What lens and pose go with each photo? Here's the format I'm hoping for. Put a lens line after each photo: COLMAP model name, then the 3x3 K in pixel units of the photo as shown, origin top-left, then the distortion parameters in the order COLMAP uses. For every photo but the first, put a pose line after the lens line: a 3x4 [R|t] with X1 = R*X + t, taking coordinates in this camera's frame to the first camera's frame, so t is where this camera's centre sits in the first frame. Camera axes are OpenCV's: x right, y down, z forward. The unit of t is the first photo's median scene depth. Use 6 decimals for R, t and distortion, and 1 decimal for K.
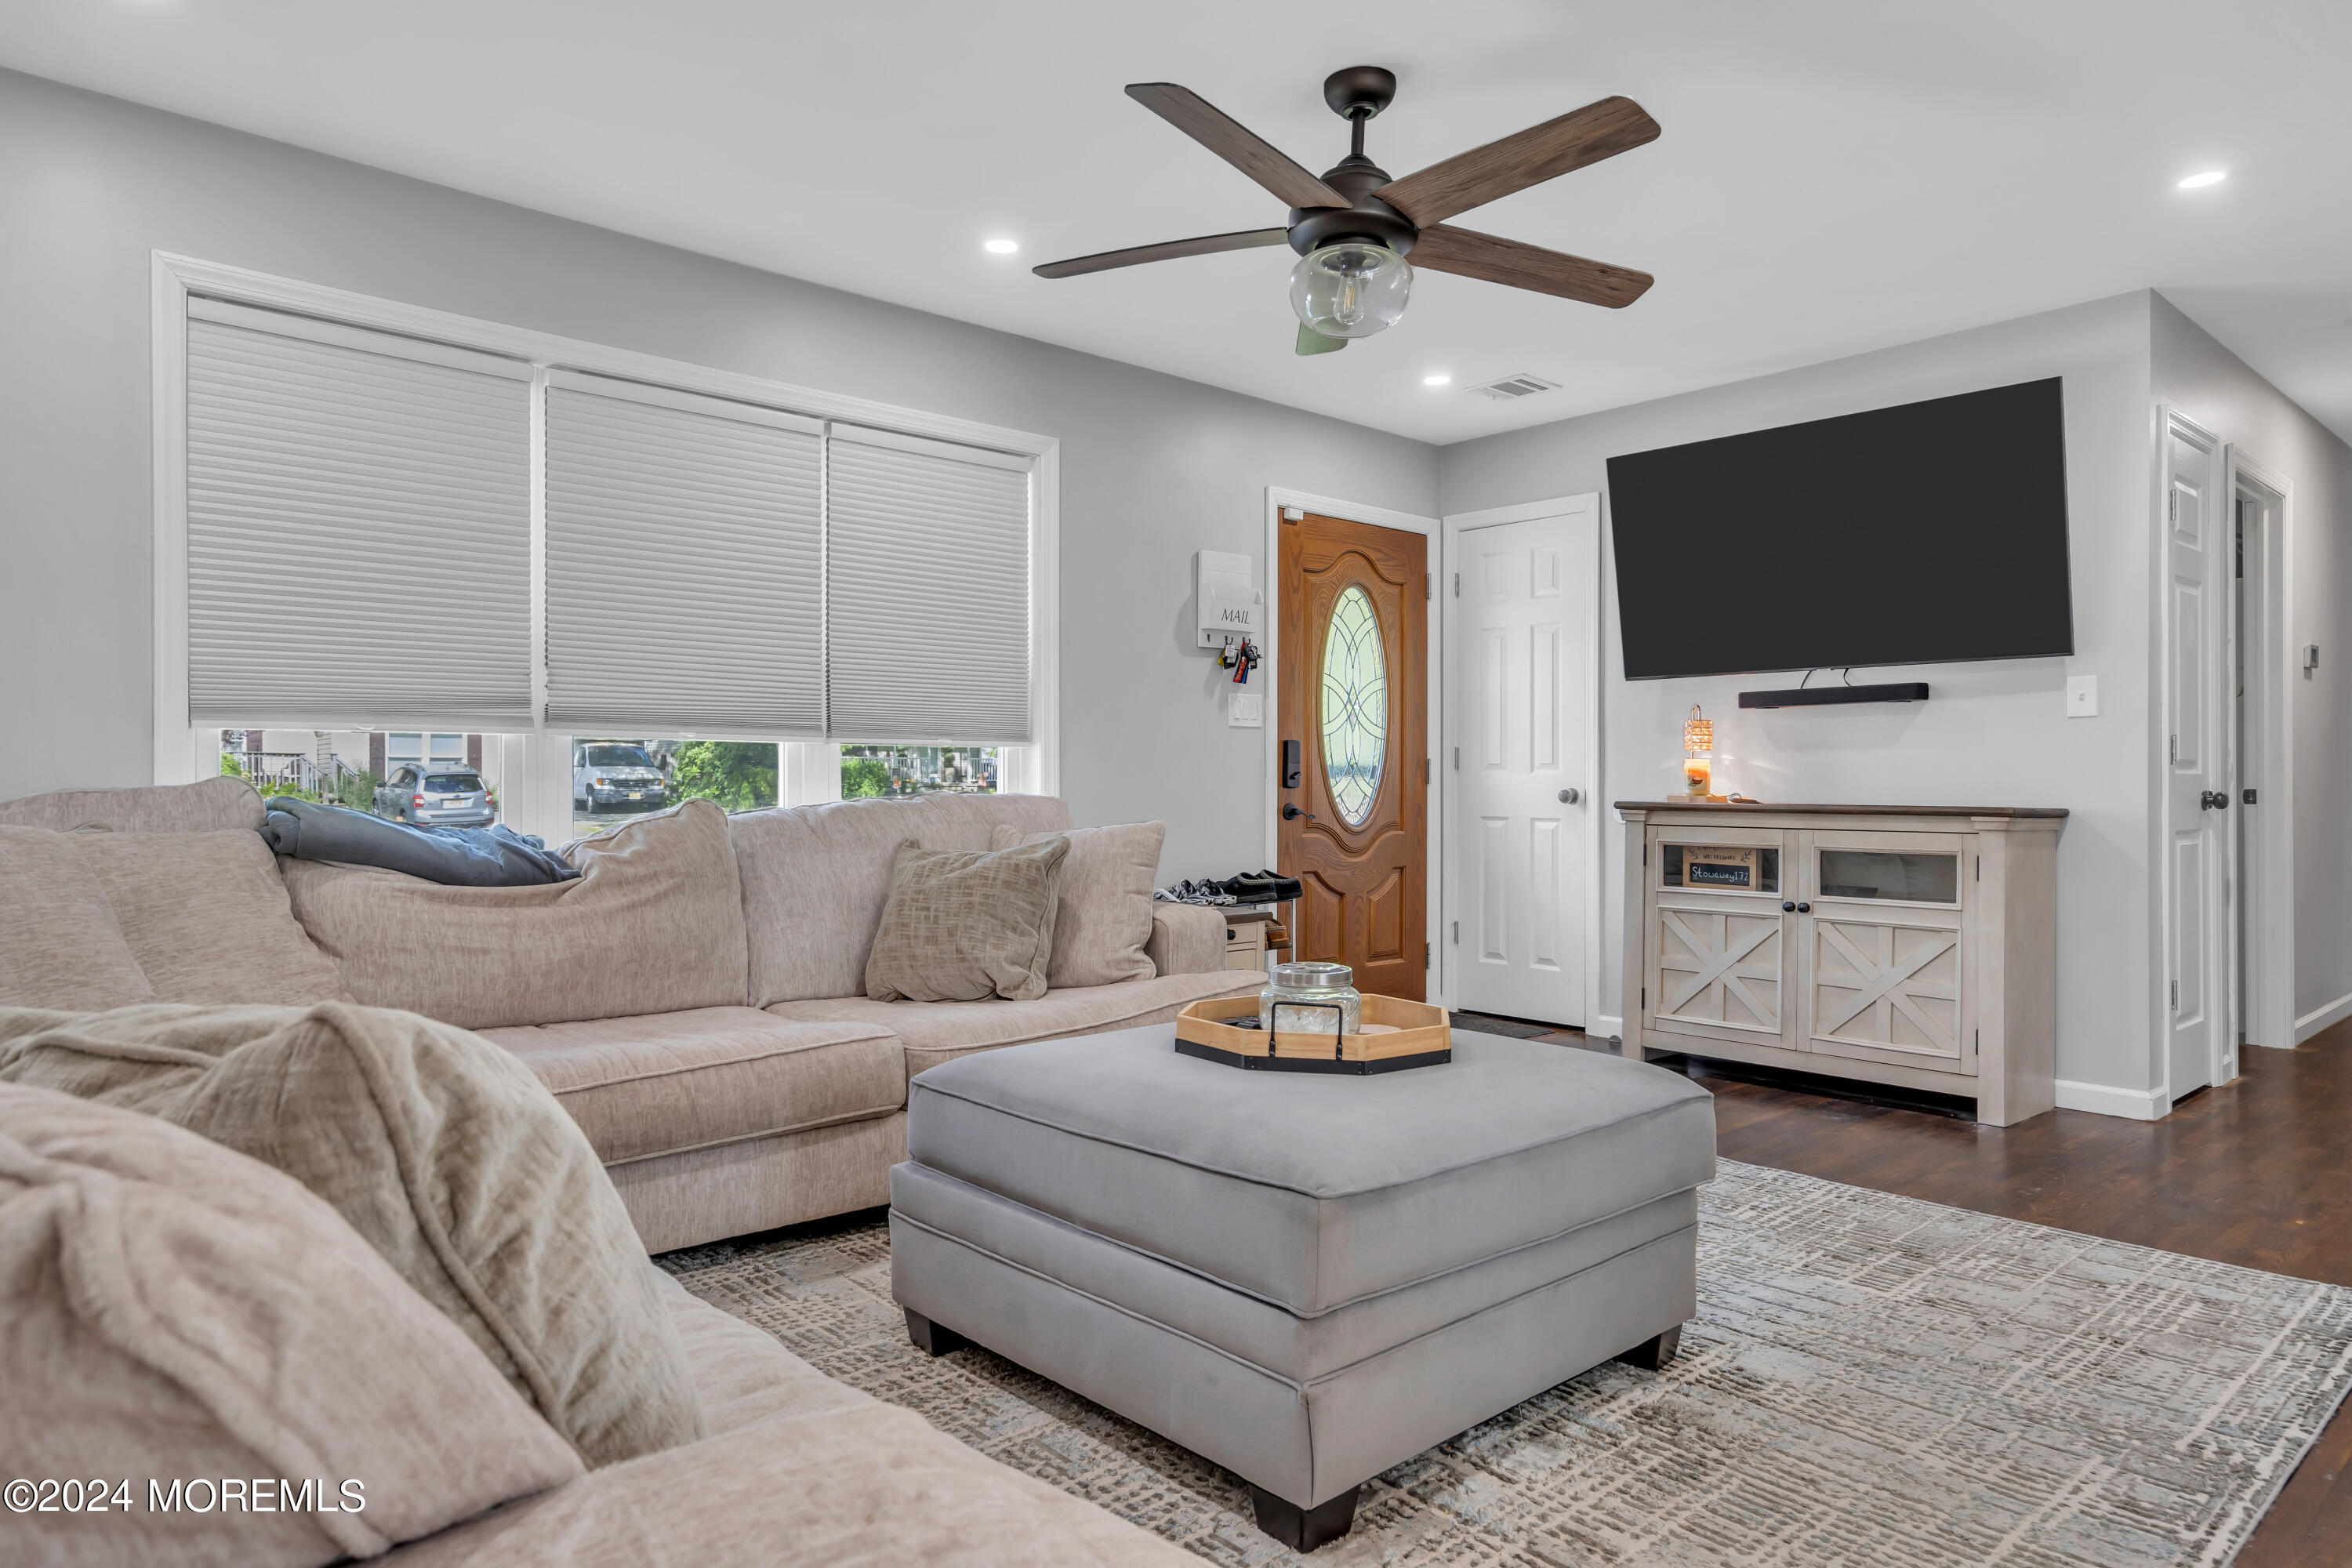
lens RADIAL K [[1384.3, 0, 1176.0], [0, 1384.3, 784.0], [0, 0, 1]] dist [0.001813, -0.001261]
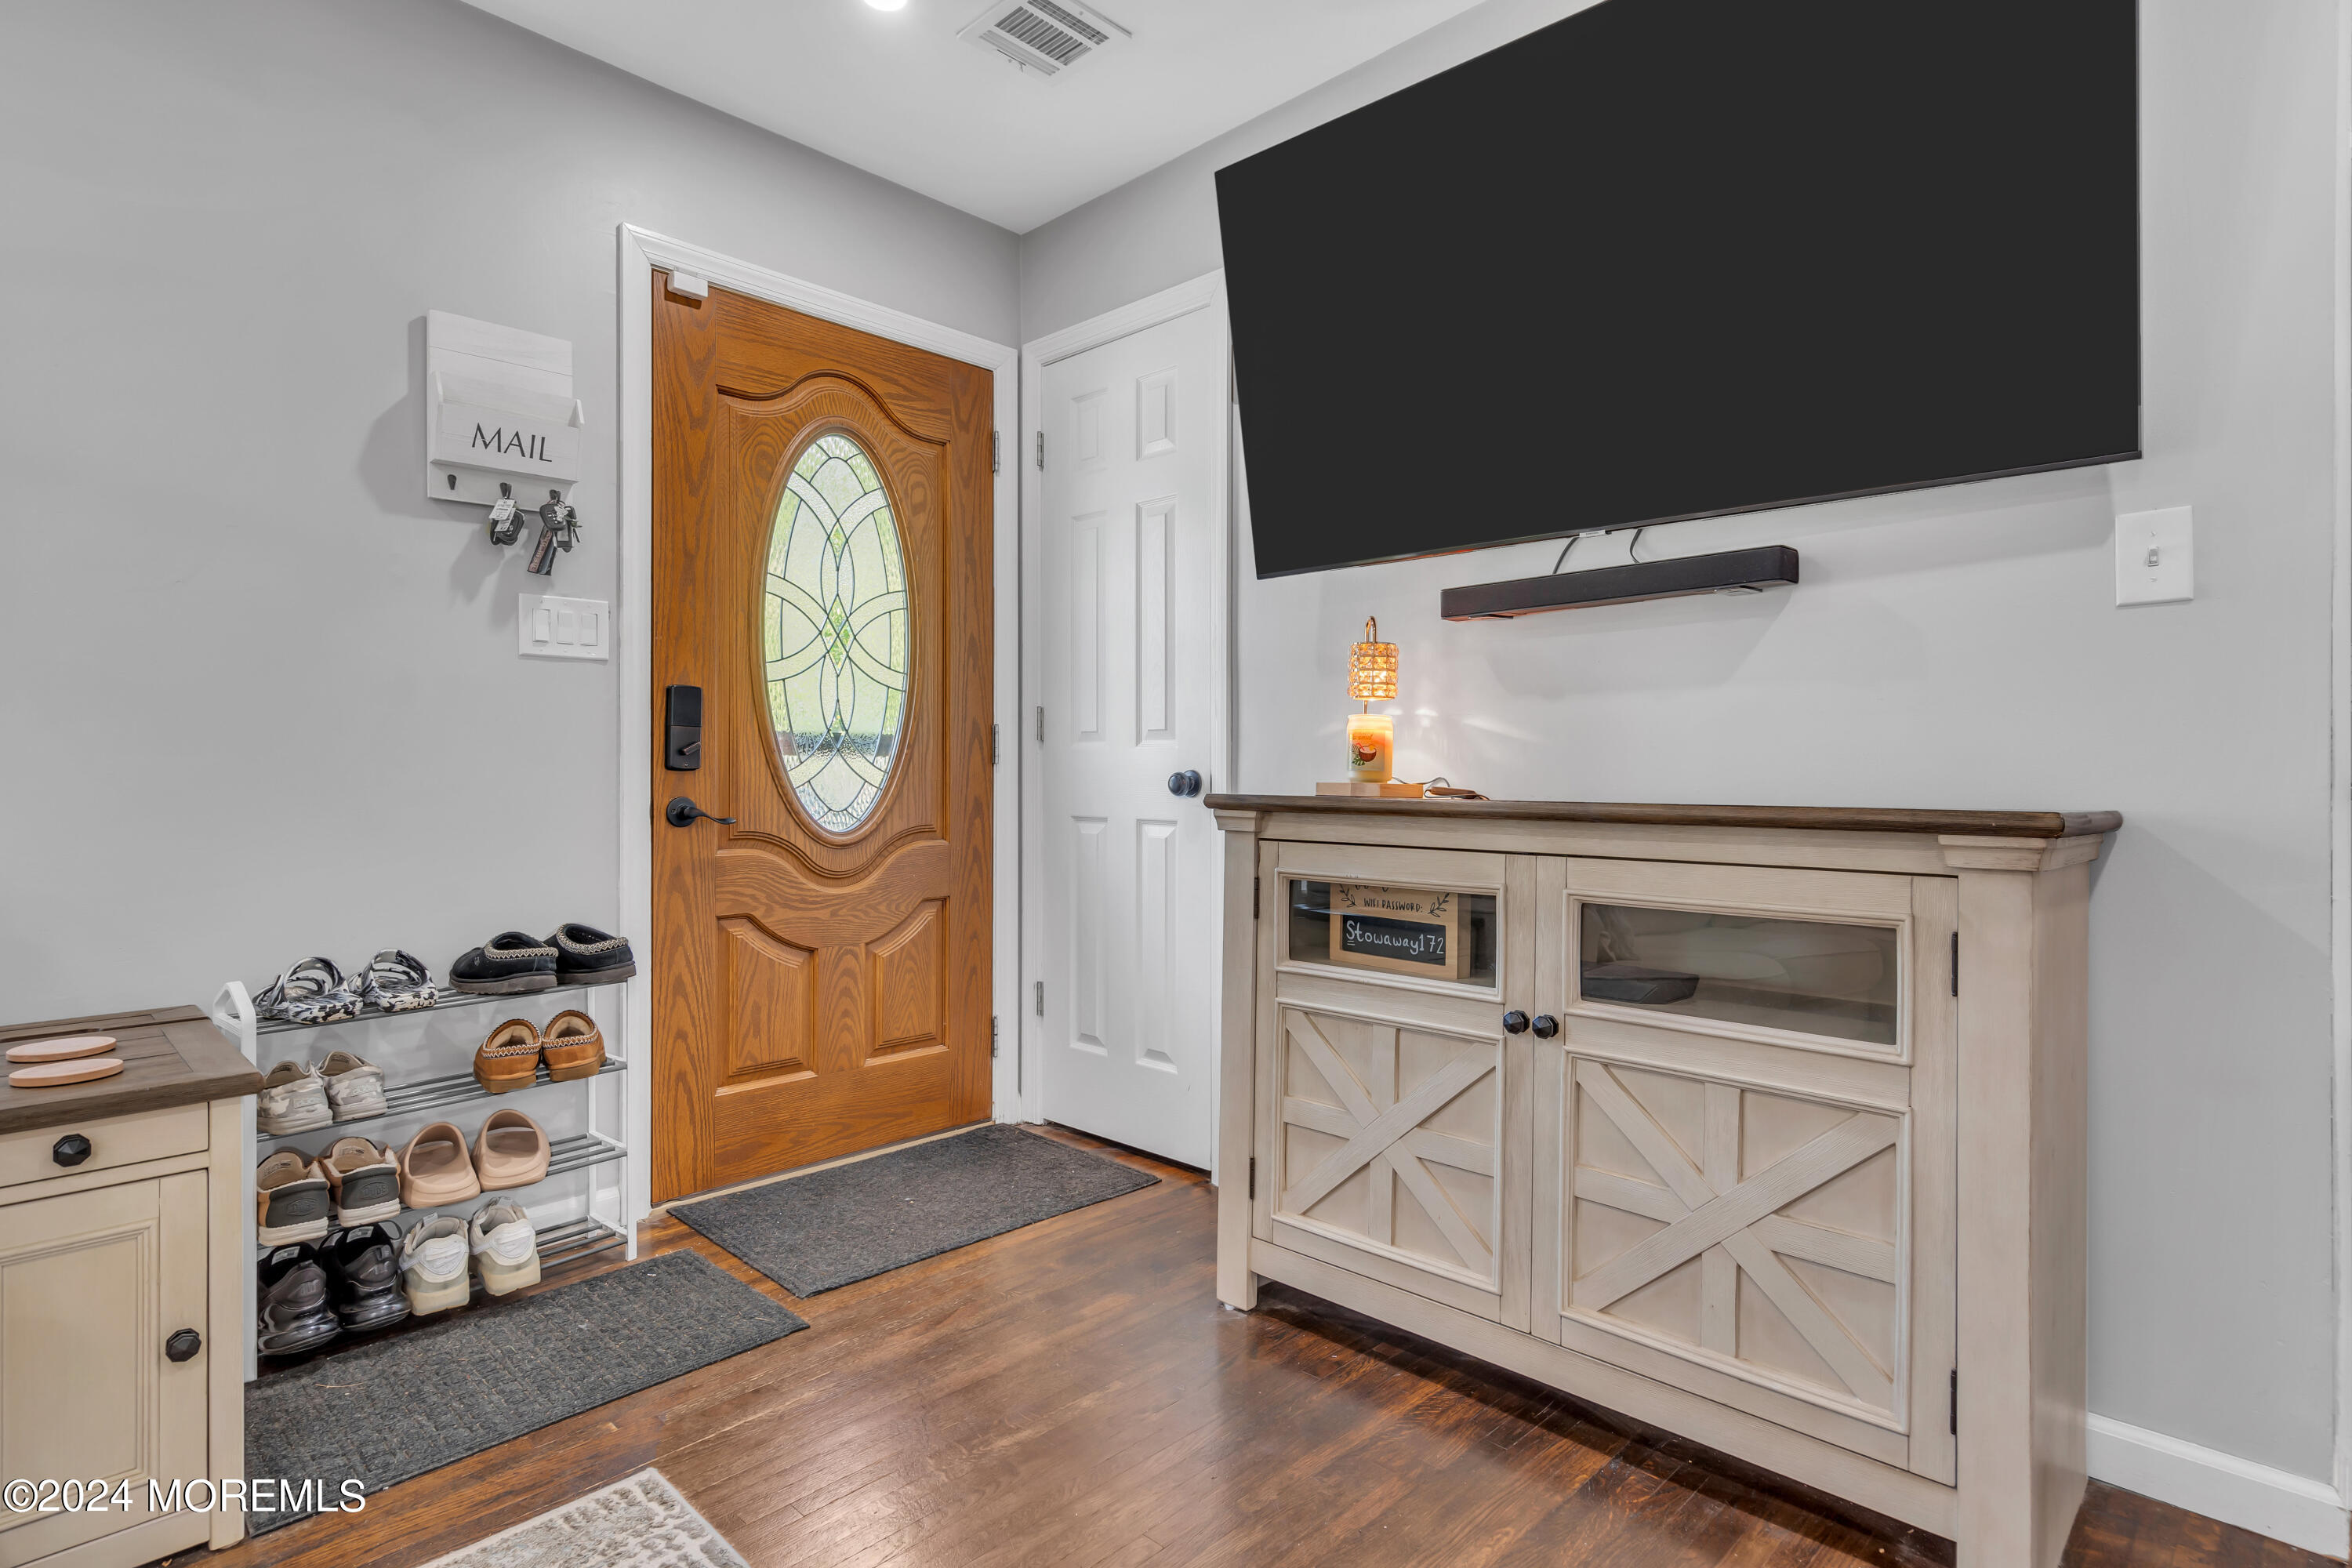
lens RADIAL K [[1168.7, 0, 1176.0], [0, 1168.7, 784.0], [0, 0, 1]] dist [0.000352, 0.000396]
pose [[0.996989, -0.002942, 0.077492, 0.262917], [0.002140, 0.999943, 0.010436, 0.004054], [-0.077518, -0.010239, 0.996938, 0.544596]]
